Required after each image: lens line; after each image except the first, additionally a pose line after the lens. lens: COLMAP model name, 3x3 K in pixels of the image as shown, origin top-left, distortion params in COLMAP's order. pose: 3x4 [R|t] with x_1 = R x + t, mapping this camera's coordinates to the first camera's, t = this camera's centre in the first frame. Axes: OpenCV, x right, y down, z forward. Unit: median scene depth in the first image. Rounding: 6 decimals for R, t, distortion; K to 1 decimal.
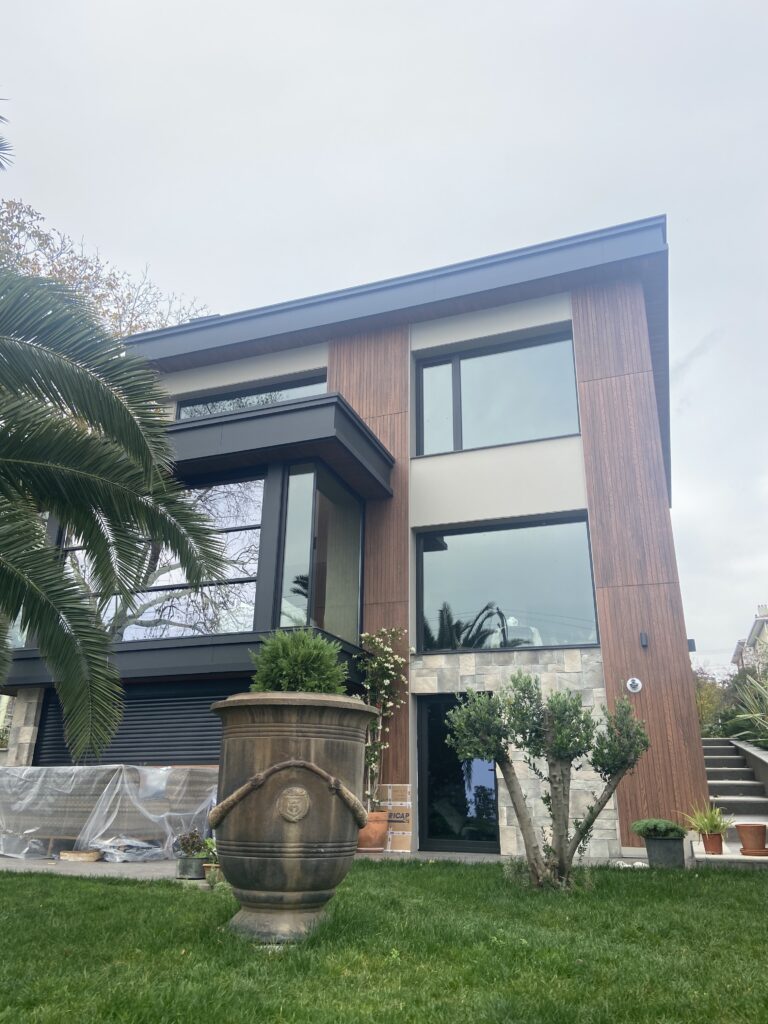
lens RADIAL K [[763.3, 0, 384.0], [0, 763.3, 512.0], [0, 0, 1]] dist [0.136706, -0.173777]
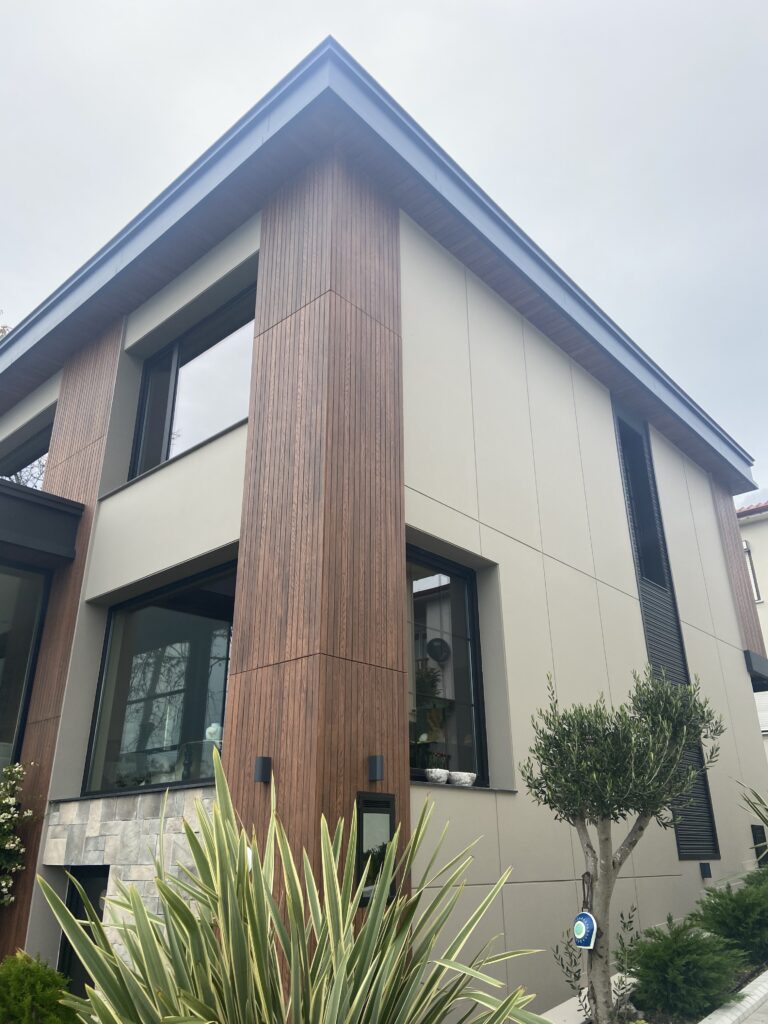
lens RADIAL K [[763.3, 0, 384.0], [0, 763.3, 512.0], [0, 0, 1]] dist [0.136706, -0.173777]
pose [[0.927030, -0.167973, -0.335262, 0.573717], [0.149880, 0.985516, -0.079332, 0.039850], [0.343732, 0.023295, 0.938779, 0.478958]]
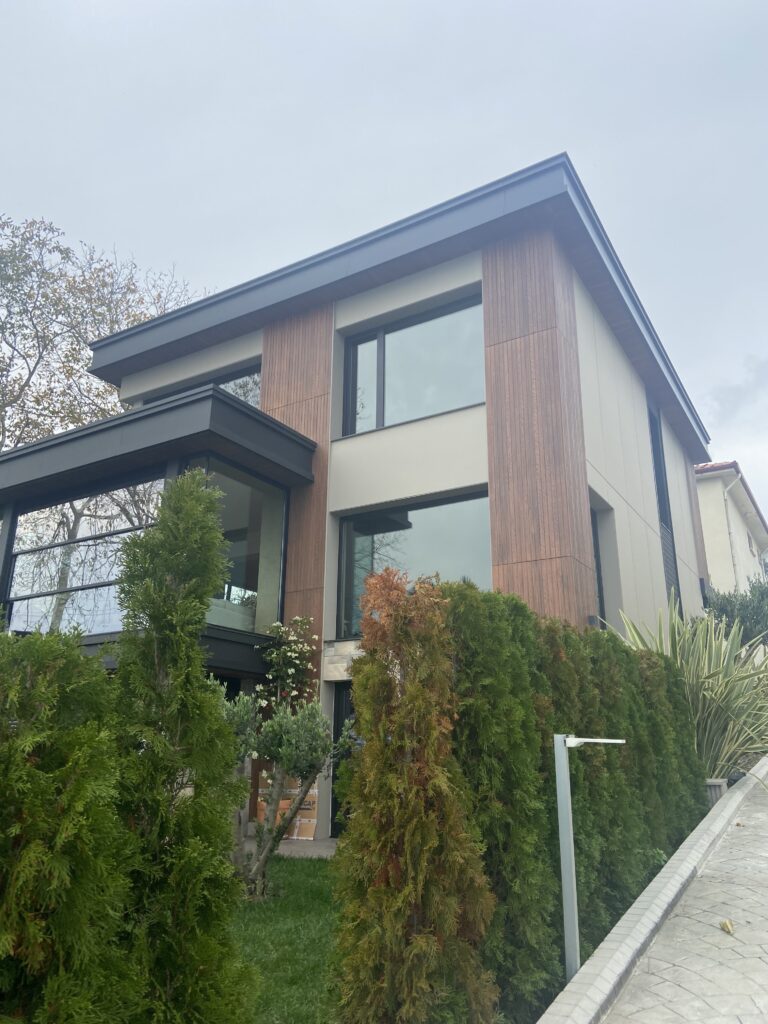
lens RADIAL K [[763.3, 0, 384.0], [0, 763.3, 512.0], [0, 0, 1]] dist [0.136706, -0.173777]
pose [[0.980676, -0.065279, -0.184425, 0.311012], [0.072691, 0.996785, 0.033708, -0.009033], [0.181632, -0.046463, 0.982268, 0.050120]]
